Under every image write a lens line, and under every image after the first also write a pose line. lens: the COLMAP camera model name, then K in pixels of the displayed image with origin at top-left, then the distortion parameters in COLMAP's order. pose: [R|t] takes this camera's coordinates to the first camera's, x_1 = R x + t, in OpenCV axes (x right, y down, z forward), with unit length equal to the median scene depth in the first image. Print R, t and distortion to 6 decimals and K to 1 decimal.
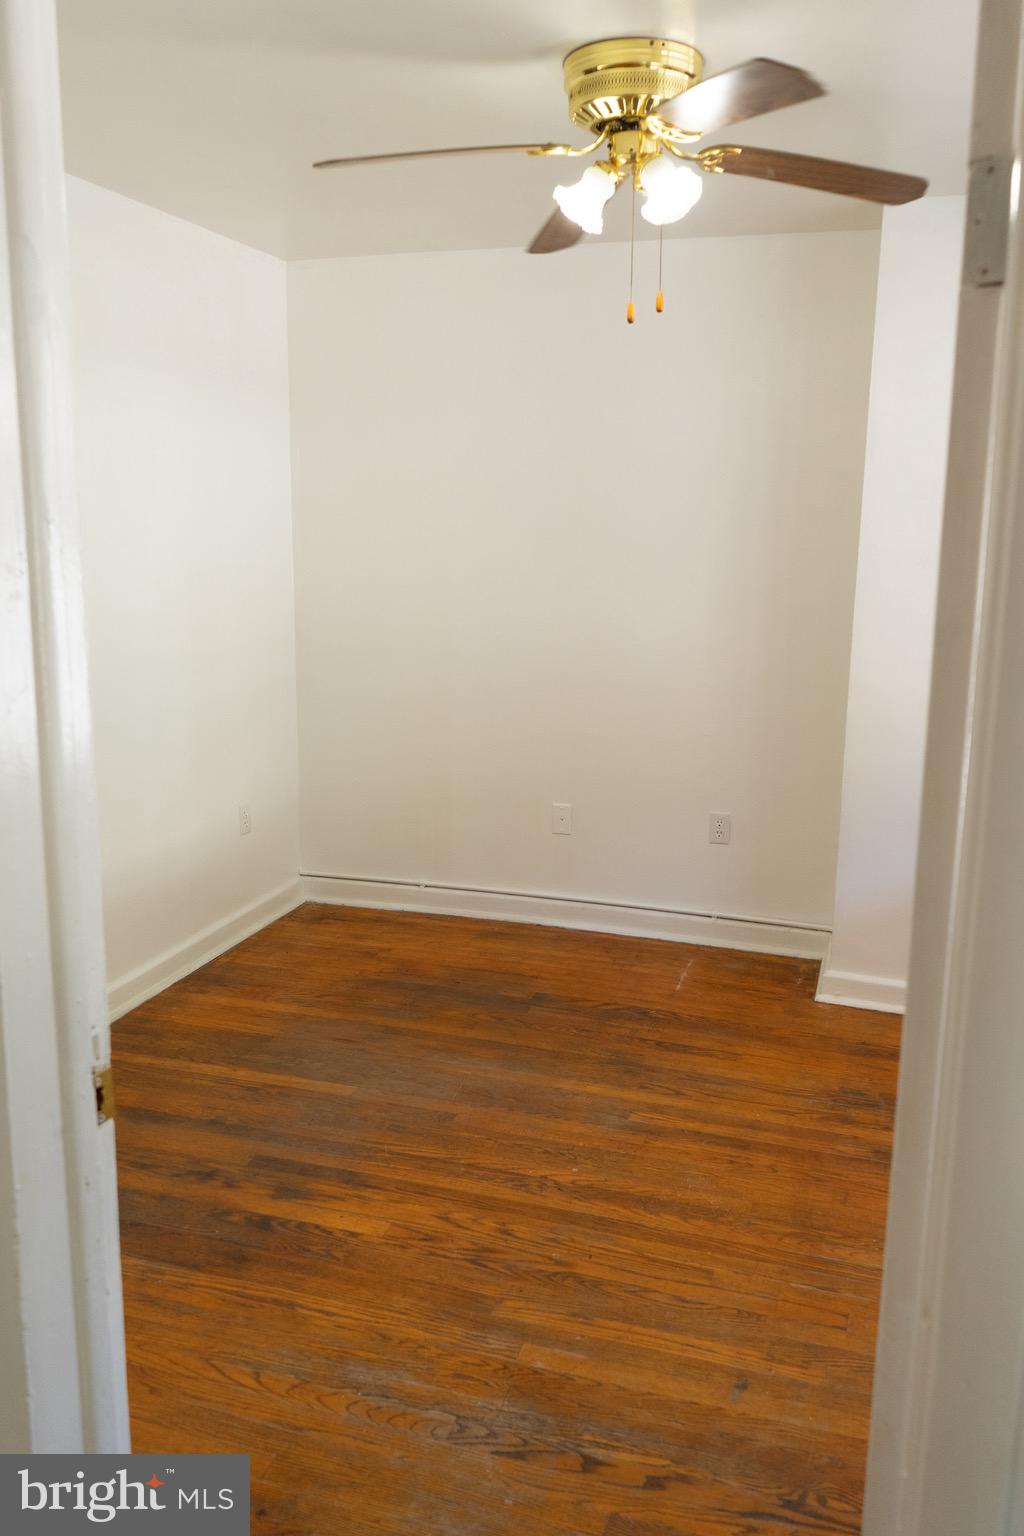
lens RADIAL K [[1258.1, 0, 512.0], [0, 1258.1, 768.0], [0, 0, 1]] dist [0.002383, 0.004898]
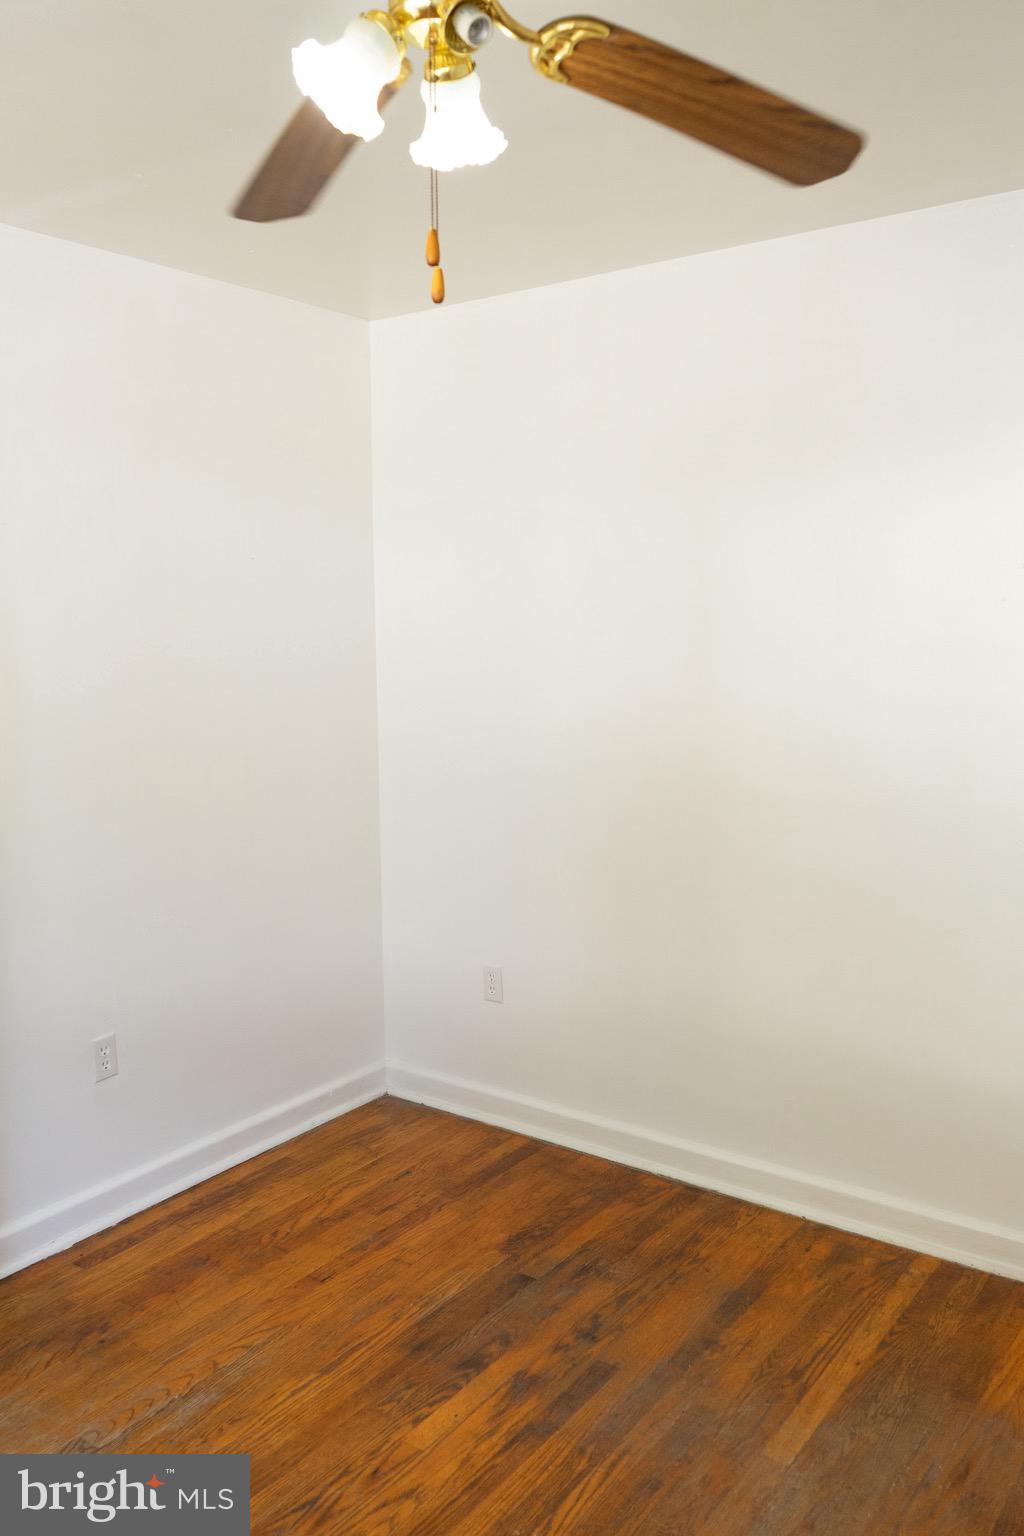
lens RADIAL K [[1258.1, 0, 512.0], [0, 1258.1, 768.0], [0, 0, 1]] dist [0.002383, 0.004898]
pose [[-0.325244, 0.116138, -0.938471, 0.617827], [-0.171152, 0.968809, 0.179209, -0.243028], [0.930012, 0.218908, -0.295222, 1.183482]]
